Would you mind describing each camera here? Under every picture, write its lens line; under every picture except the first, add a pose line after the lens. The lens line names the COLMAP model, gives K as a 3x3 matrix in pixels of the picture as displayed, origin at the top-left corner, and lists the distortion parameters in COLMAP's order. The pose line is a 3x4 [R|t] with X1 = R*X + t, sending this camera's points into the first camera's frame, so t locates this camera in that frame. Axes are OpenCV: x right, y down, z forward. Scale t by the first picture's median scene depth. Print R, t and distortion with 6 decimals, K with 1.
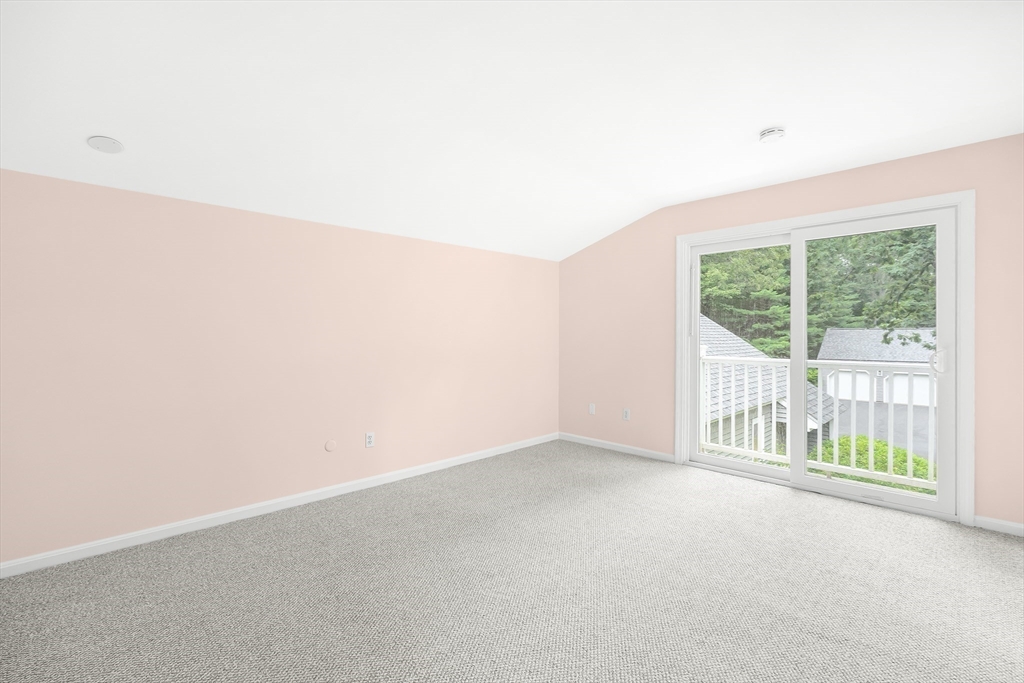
lens RADIAL K [[465.0, 0, 511.6], [0, 465.0, 336.8], [0, 0, 1]] dist [0.031401, 0.000211]
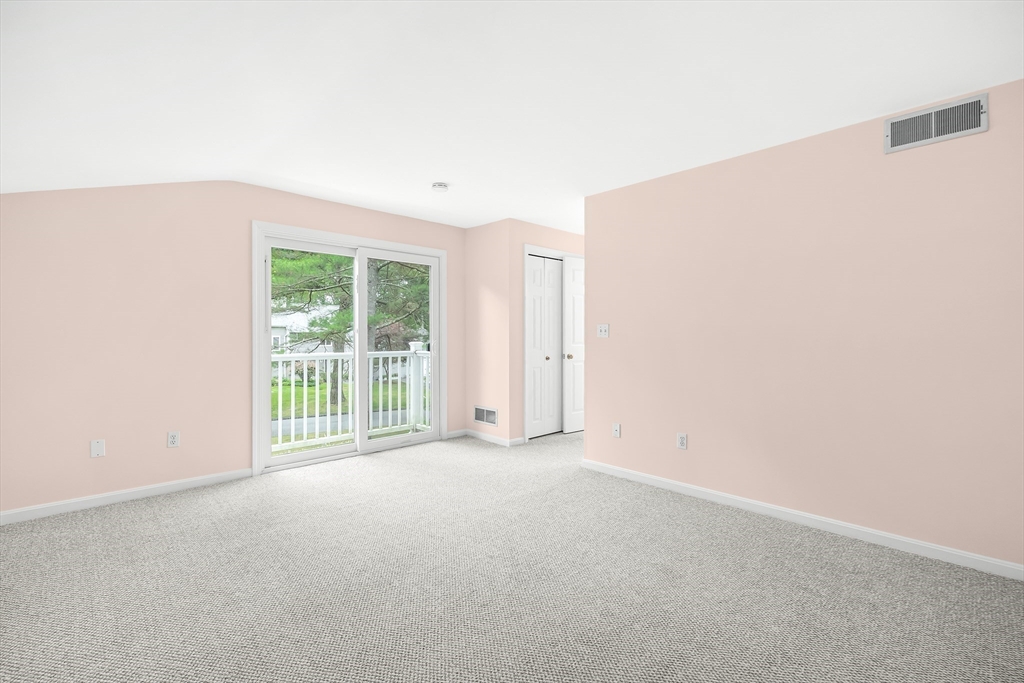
lens RADIAL K [[465.0, 0, 511.6], [0, 465.0, 336.8], [0, 0, 1]] dist [0.031401, 0.000211]
pose [[0.023475, -0.009708, 0.999677, -0.545825], [0.003283, 0.999948, 0.009634, -0.000945], [-0.999719, 0.003056, 0.023505, 0.505873]]
